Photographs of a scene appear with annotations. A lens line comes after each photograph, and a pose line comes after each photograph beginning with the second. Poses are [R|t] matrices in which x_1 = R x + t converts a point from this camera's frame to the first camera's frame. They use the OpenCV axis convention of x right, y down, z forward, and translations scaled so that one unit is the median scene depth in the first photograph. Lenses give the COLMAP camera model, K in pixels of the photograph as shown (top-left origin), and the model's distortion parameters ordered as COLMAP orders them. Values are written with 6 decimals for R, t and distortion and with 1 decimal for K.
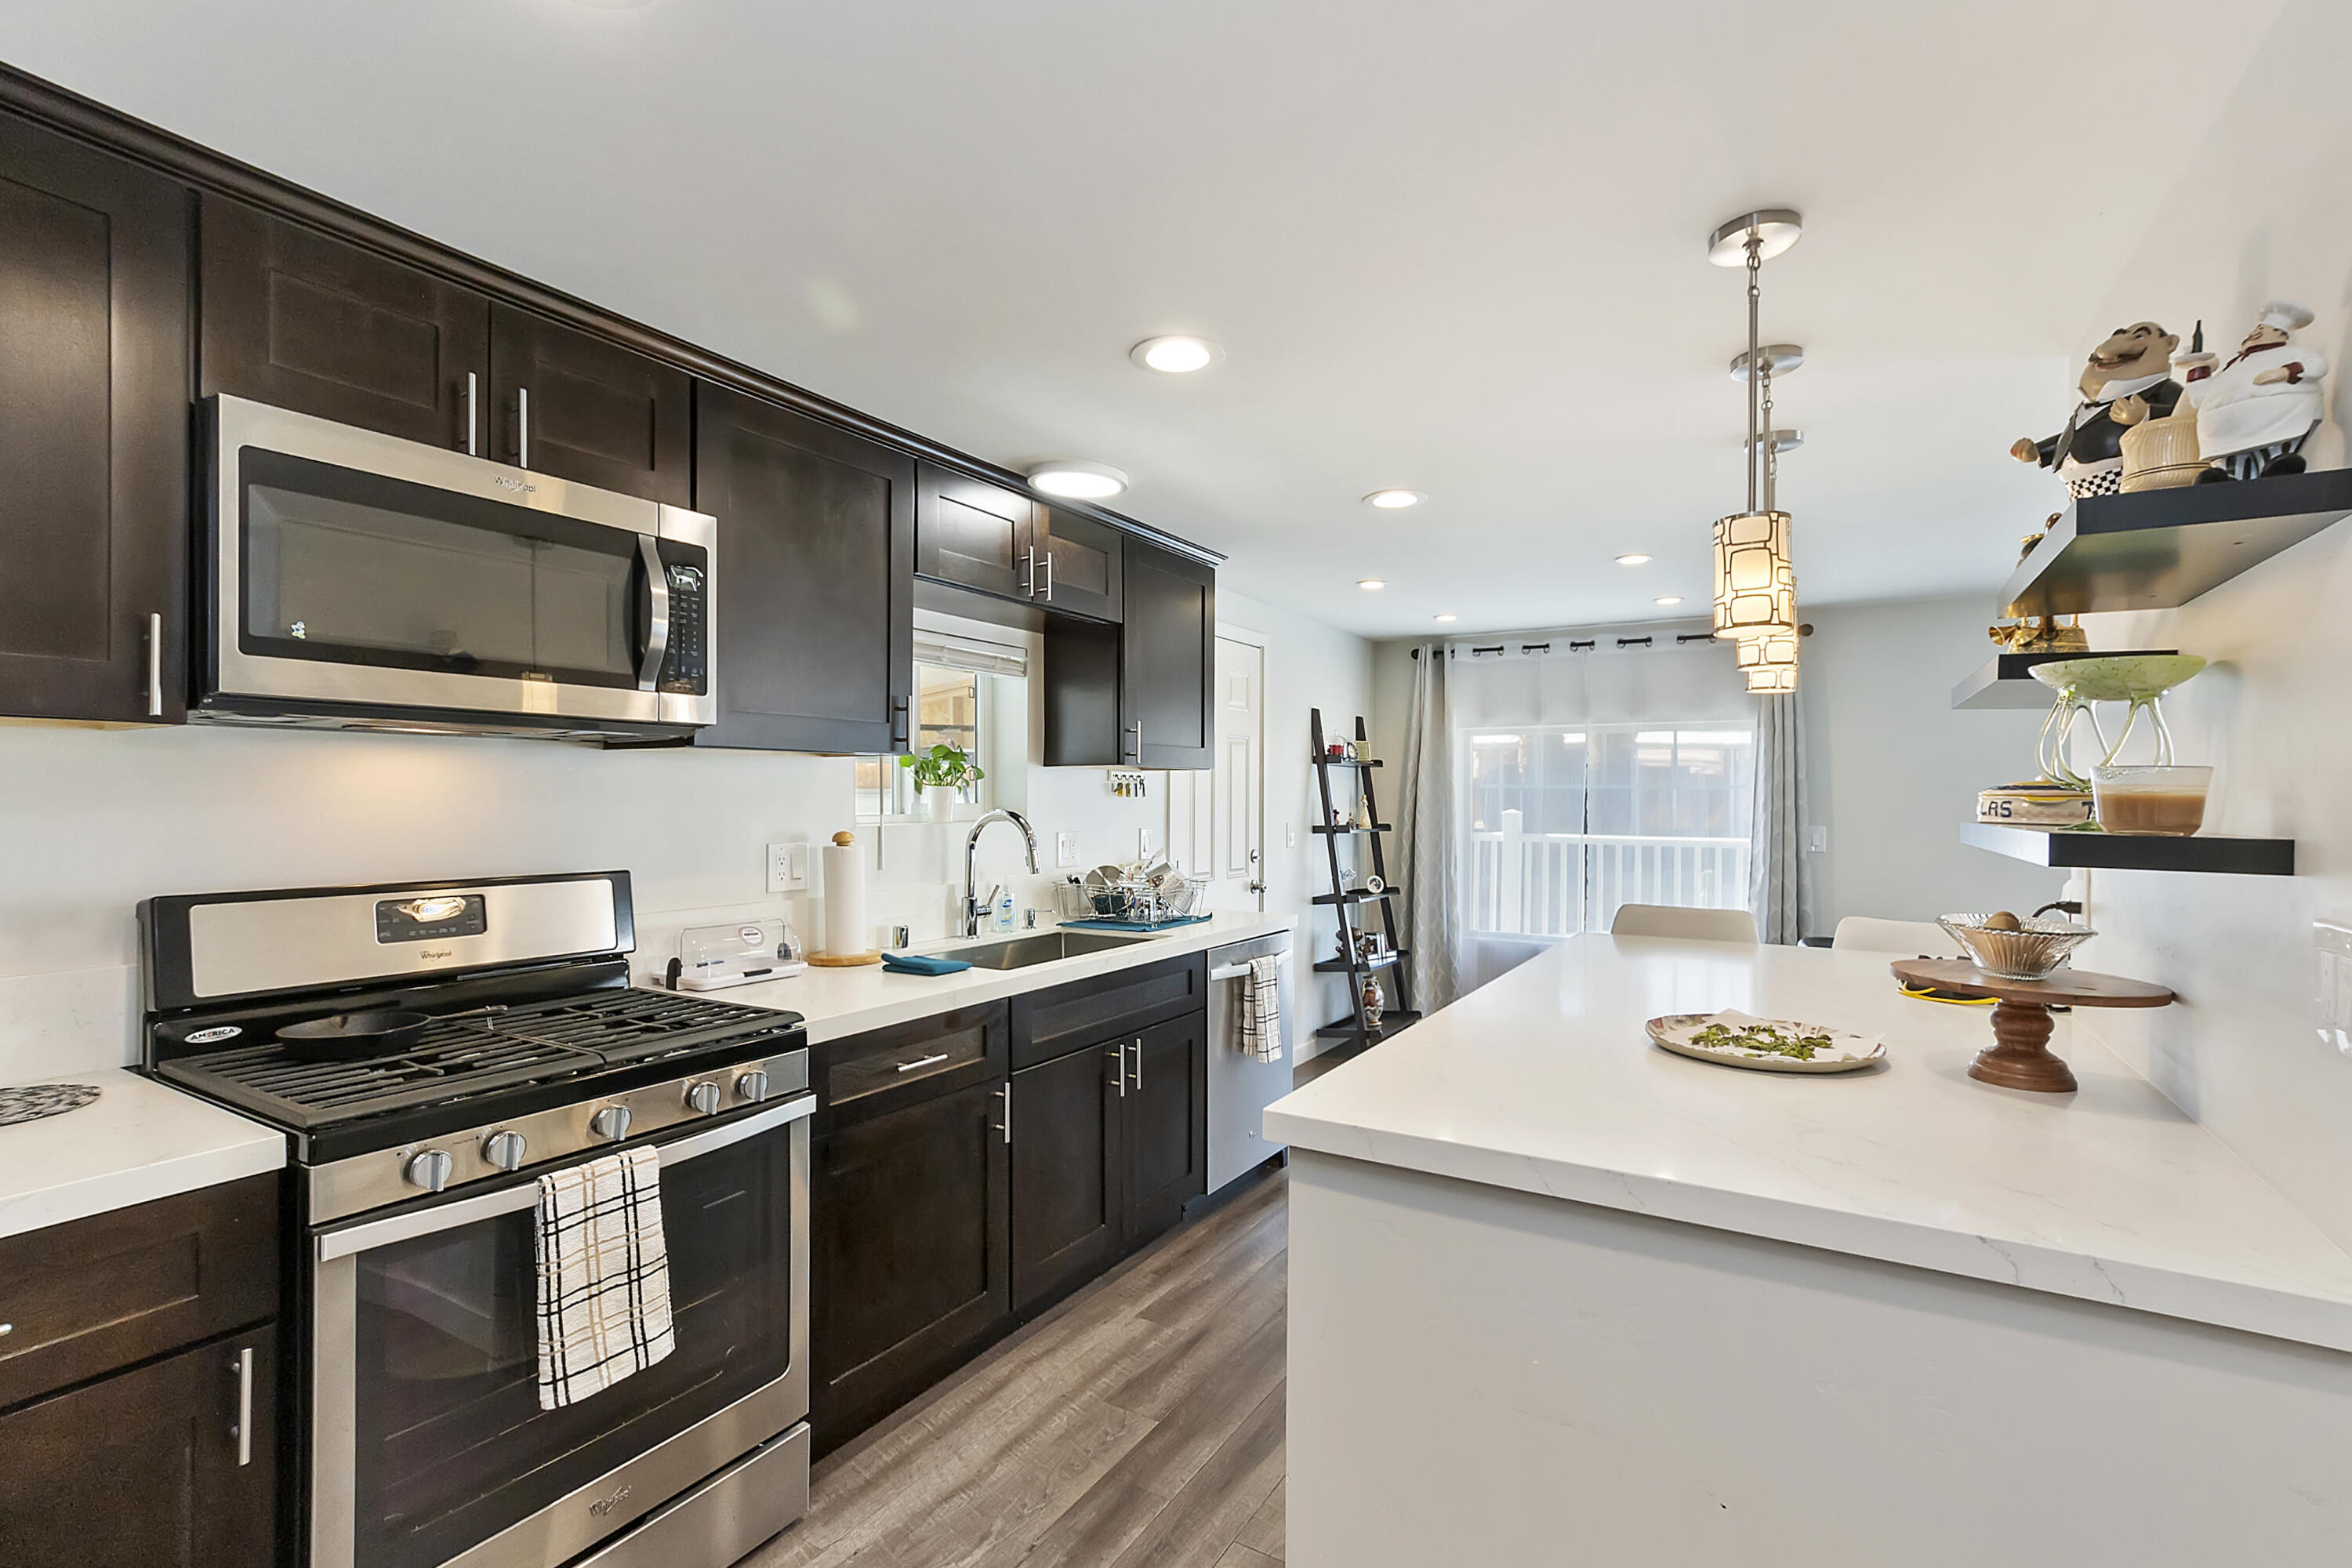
lens RADIAL K [[1060.3, 0, 1180.1], [0, 1060.3, 795.2], [0, 0, 1]] dist [-0.000885, -0.000141]
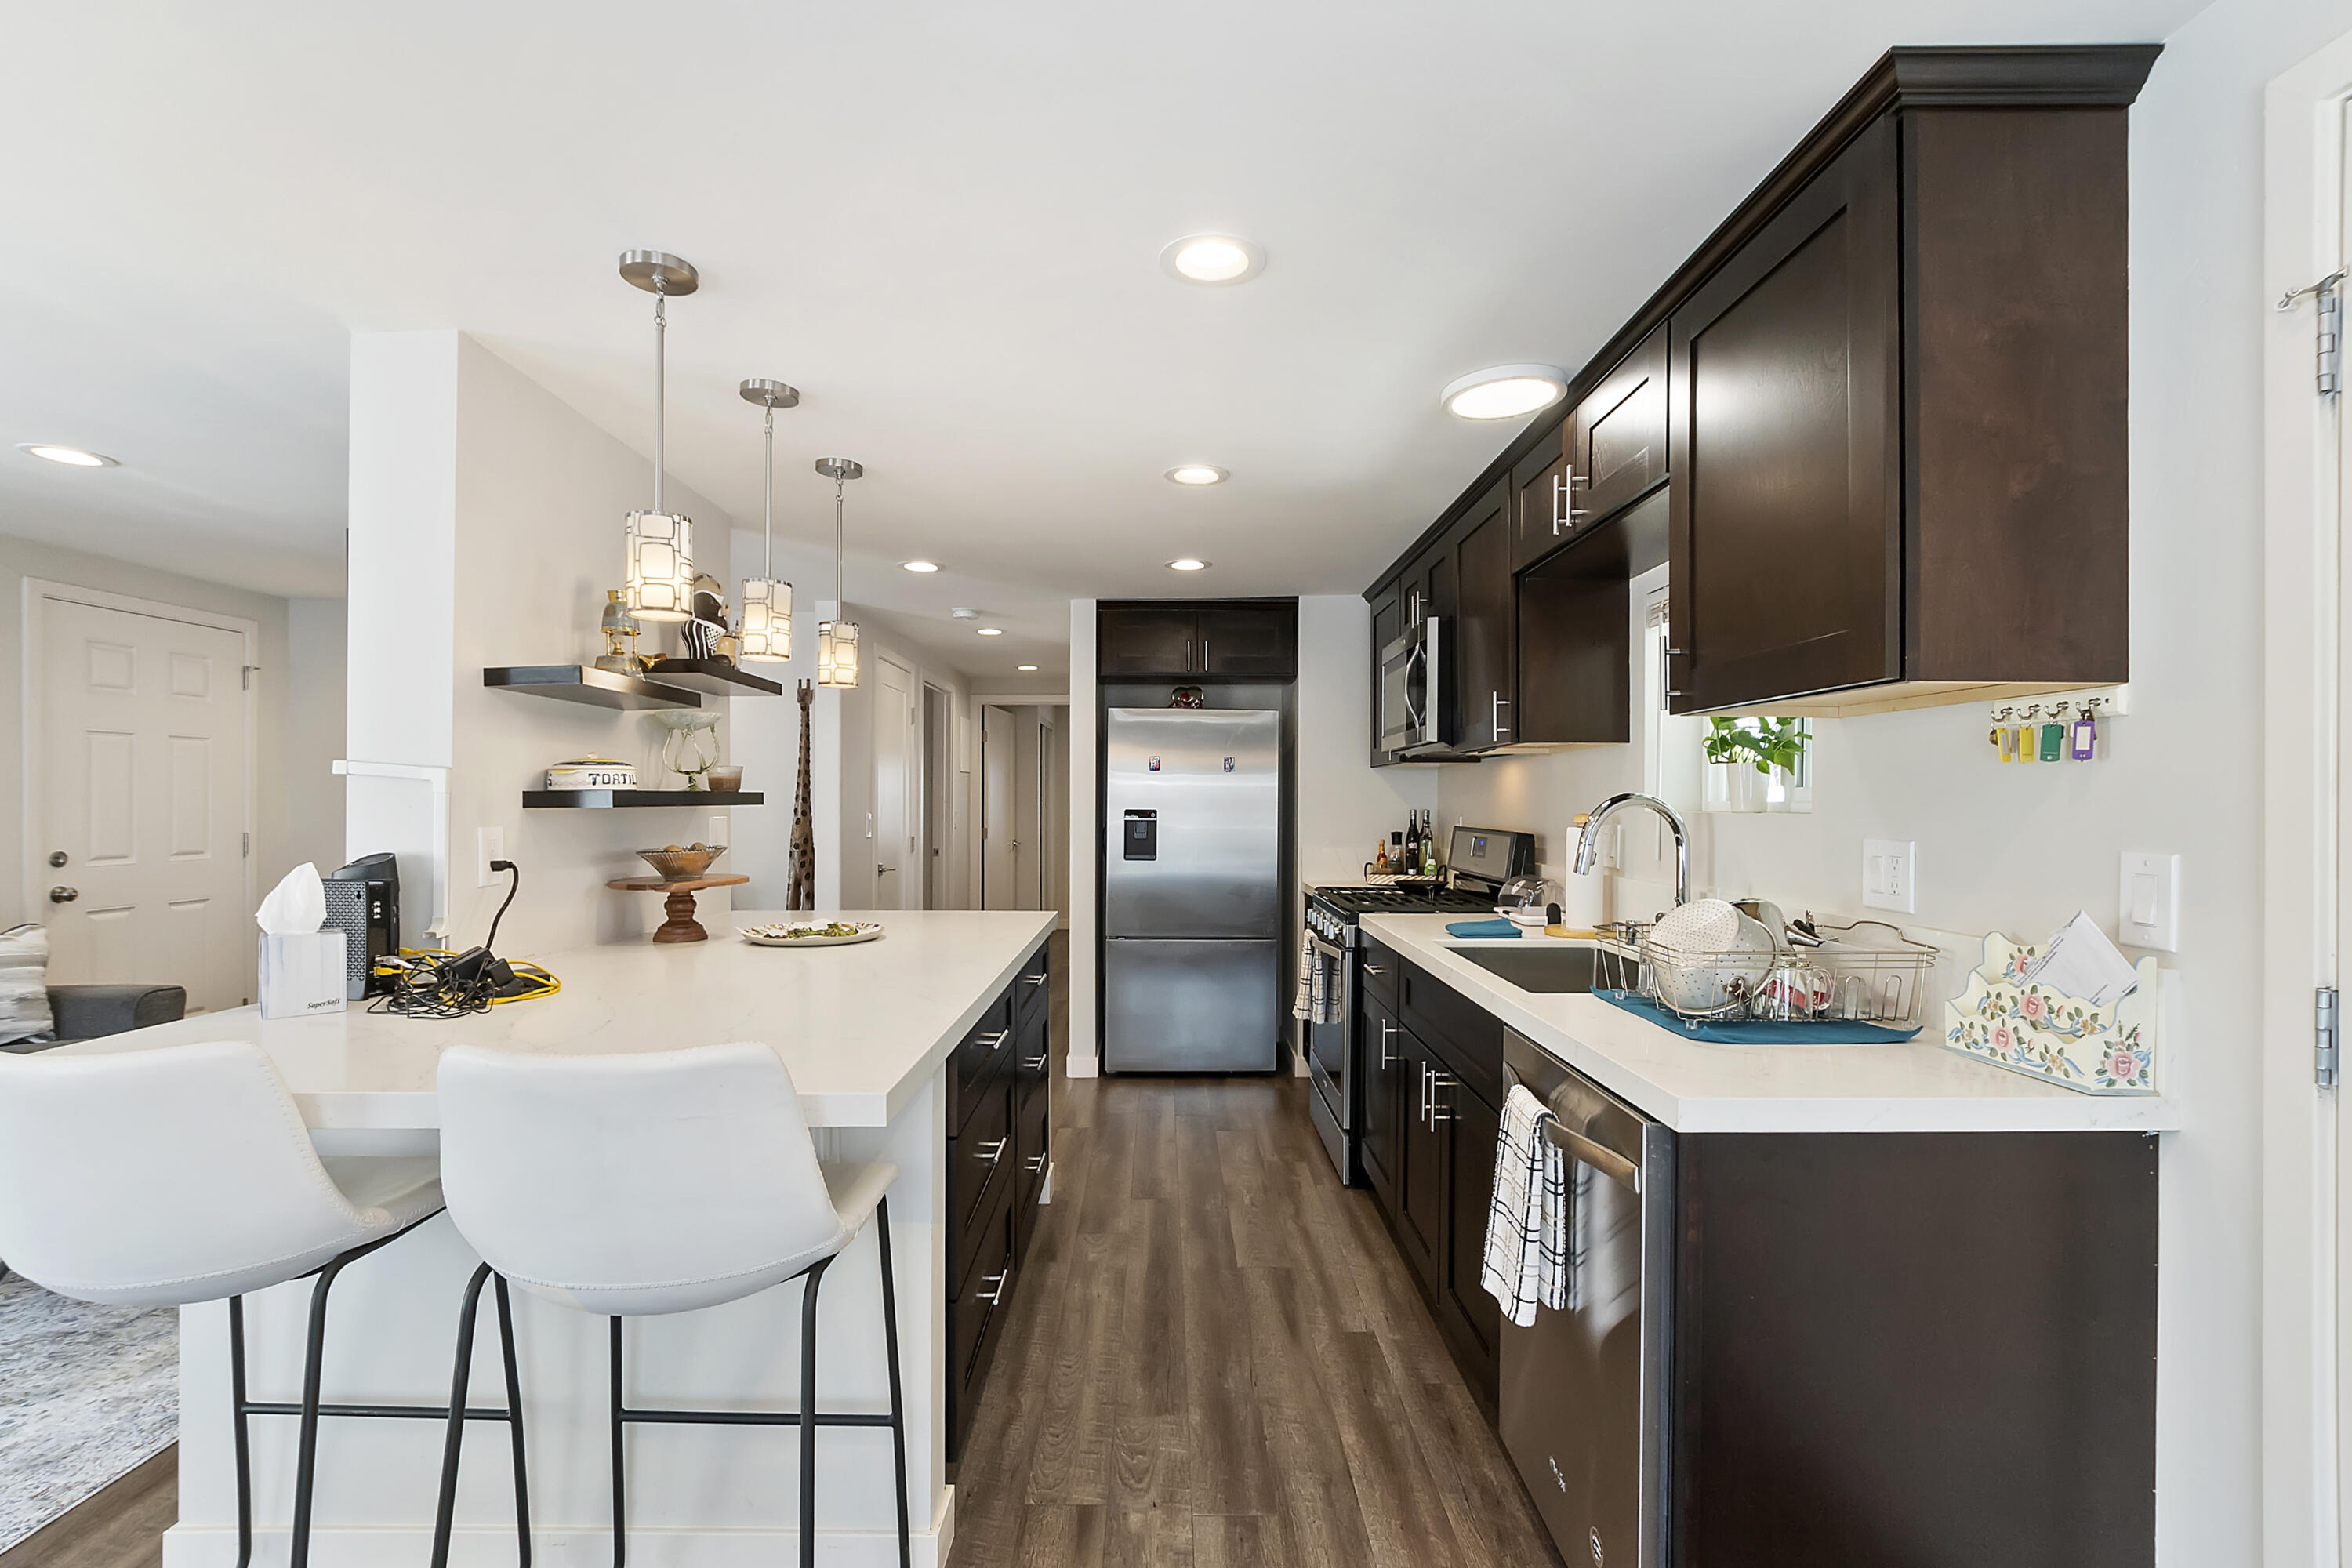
lens RADIAL K [[1060.3, 0, 1167.1], [0, 1060.3, 806.9], [0, 0, 1]] dist [-0.000885, -0.000141]
pose [[-0.853837, -0.010053, -0.520444, 0.639355], [-0.007654, 0.999948, -0.006757, 0.039545], [0.520484, -0.001786, -0.853869, 1.806563]]
